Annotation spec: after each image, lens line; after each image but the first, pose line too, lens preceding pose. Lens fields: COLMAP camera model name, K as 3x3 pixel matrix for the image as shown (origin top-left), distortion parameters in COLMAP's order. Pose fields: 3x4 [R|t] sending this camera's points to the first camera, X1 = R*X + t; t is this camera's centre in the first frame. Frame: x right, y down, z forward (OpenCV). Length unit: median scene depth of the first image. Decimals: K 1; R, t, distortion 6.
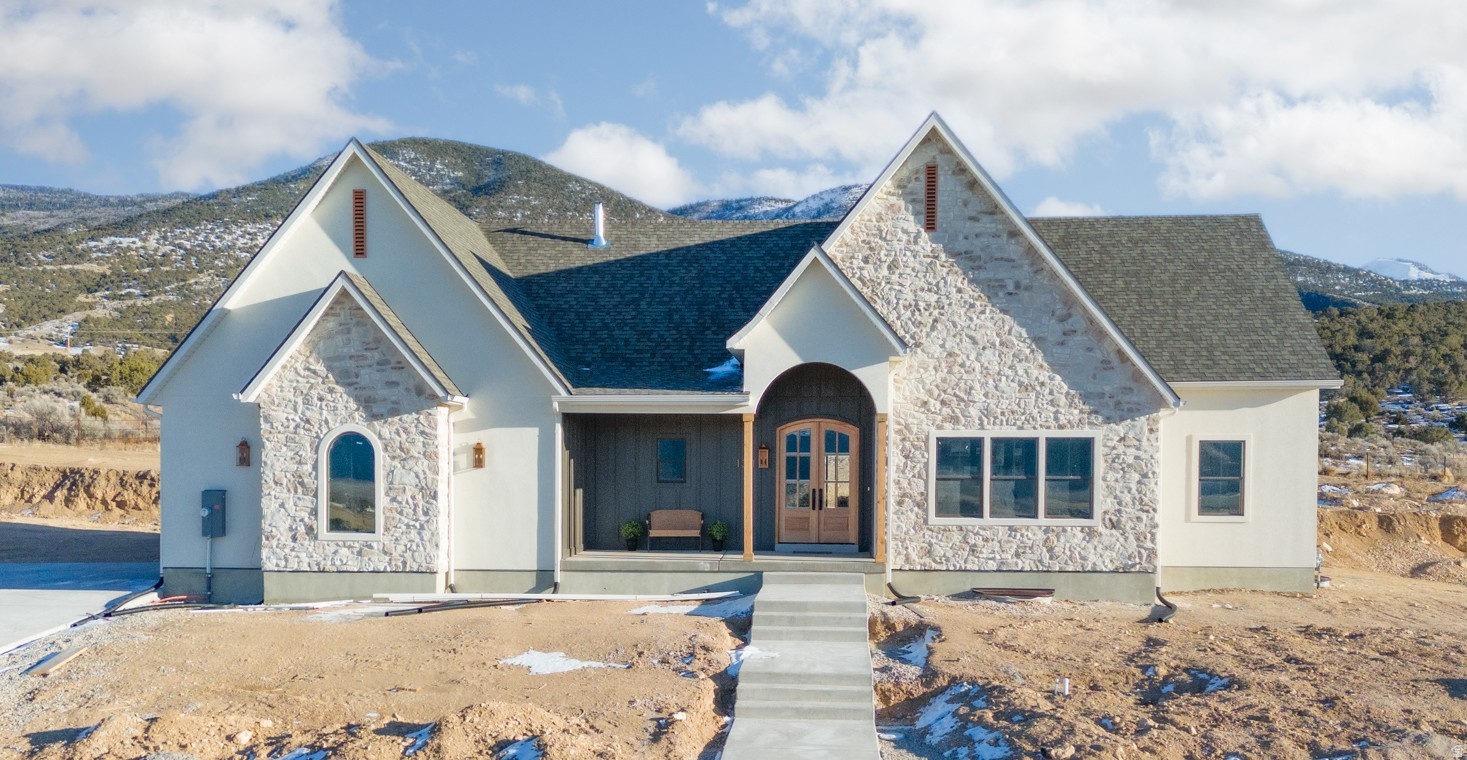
lens RADIAL K [[1310.6, 0, 756.1], [0, 1310.6, 512.4], [0, 0, 1]] dist [0.082911, -0.065752]
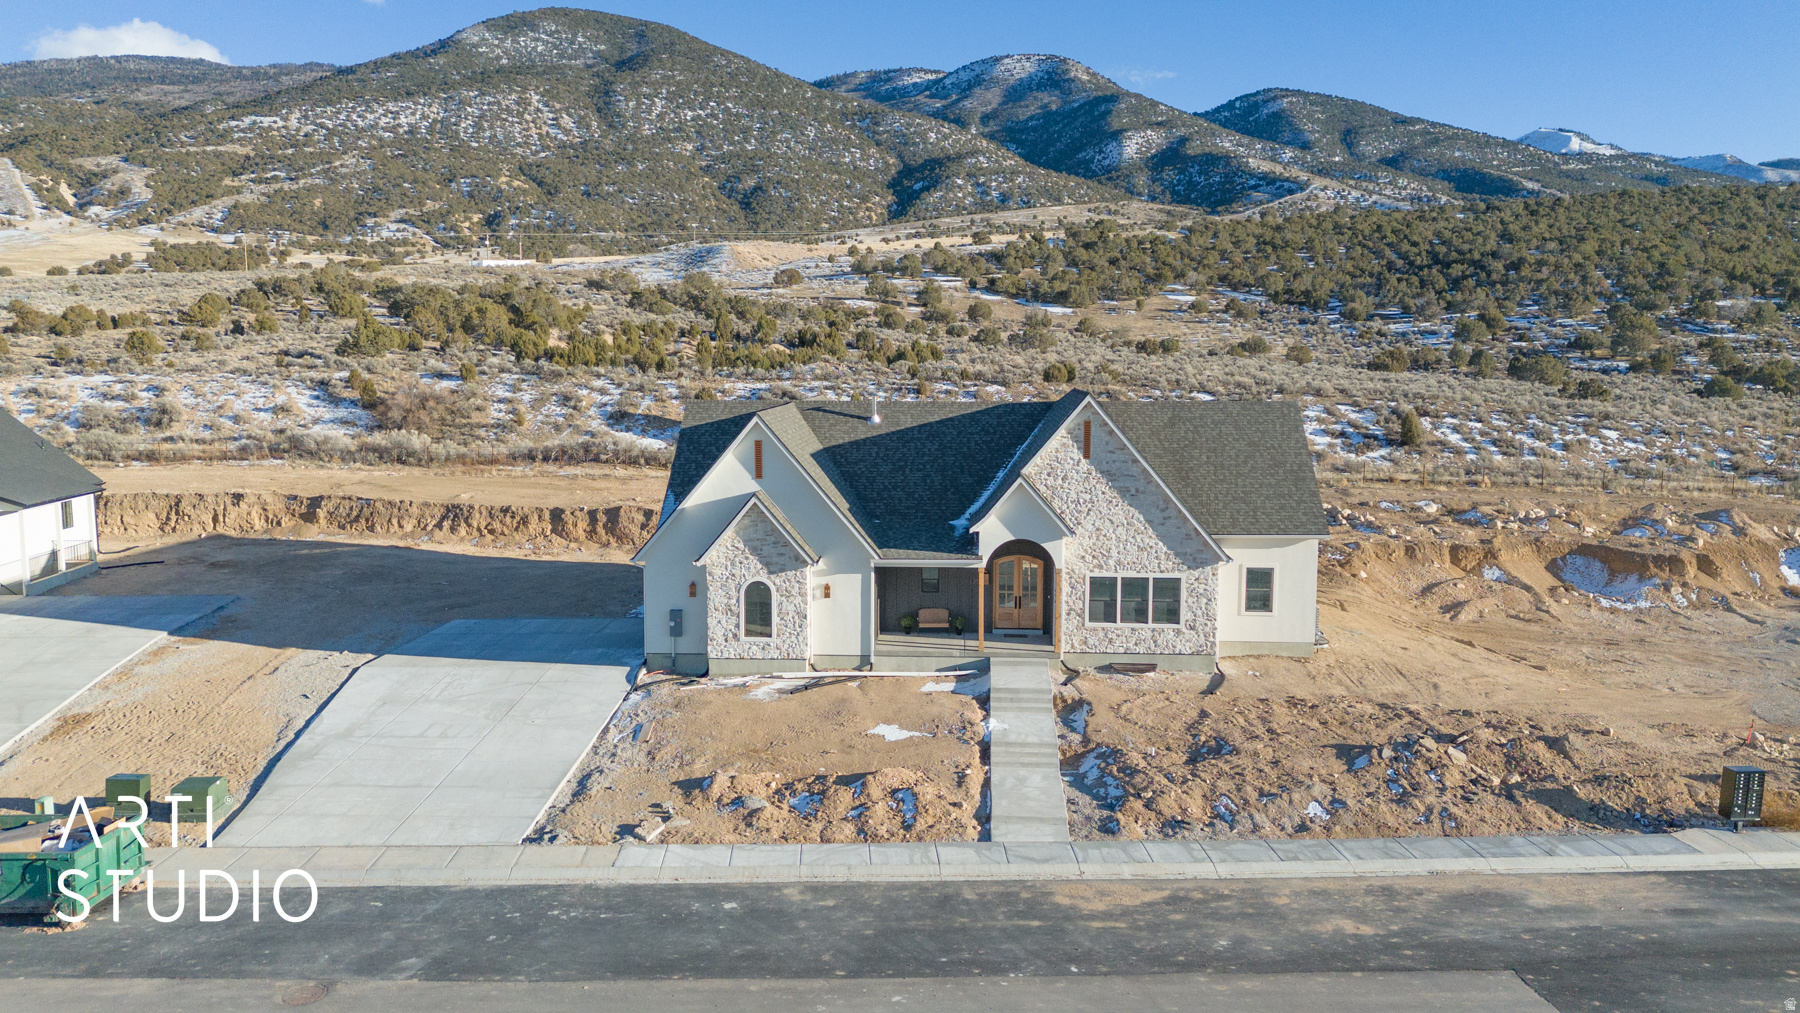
lens RADIAL K [[1309.9, 0, 905.3], [0, 1309.9, 507.0], [0, 0, 1]] dist [0.092729, -0.086233]
pose [[0.999995, -0.003228, -0.000208, -0.104414], [0.003233, 0.996121, 0.087932, -0.301367], [-0.000077, -0.087932, 0.996126, -0.709270]]
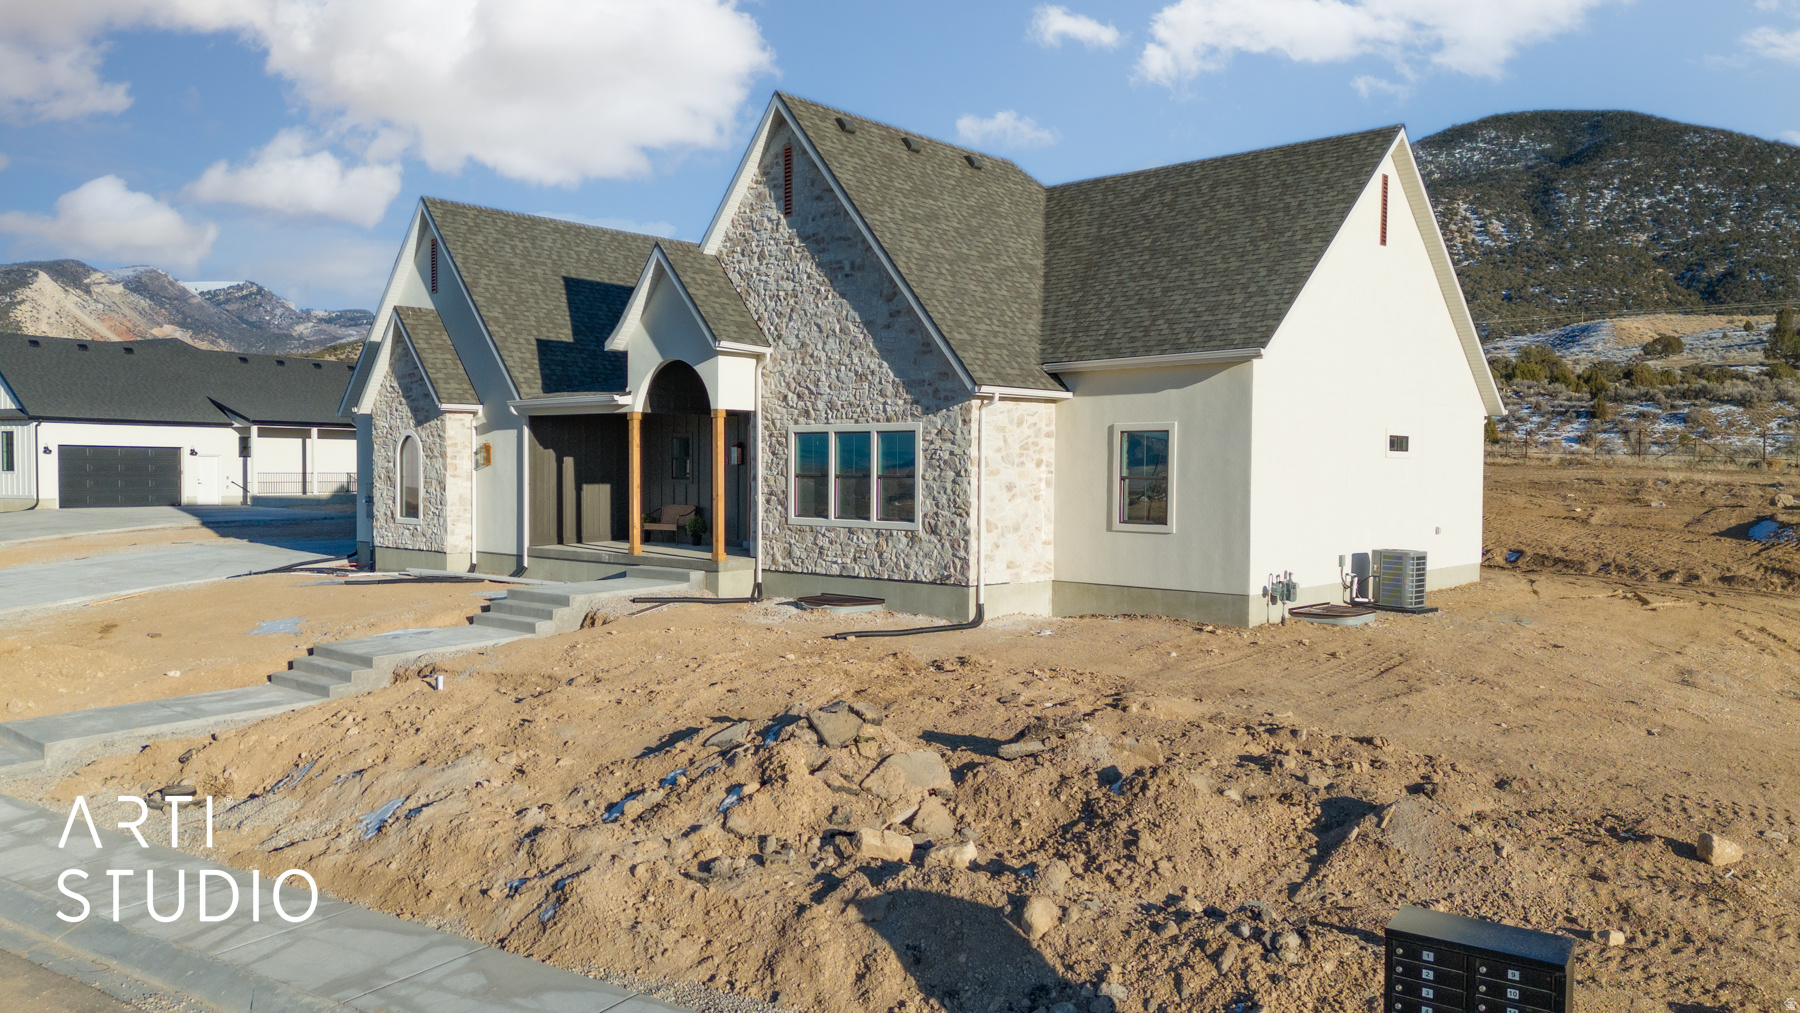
lens RADIAL K [[1309.9, 0, 910.3], [0, 1309.9, 511.8], [0, 0, 1]] dist [0.092729, -0.086233]
pose [[0.785008, 0.020724, -0.619139, 0.795375], [-0.020832, 0.999758, 0.007051, -0.008301], [0.619136, 0.007362, 0.785249, 0.306803]]
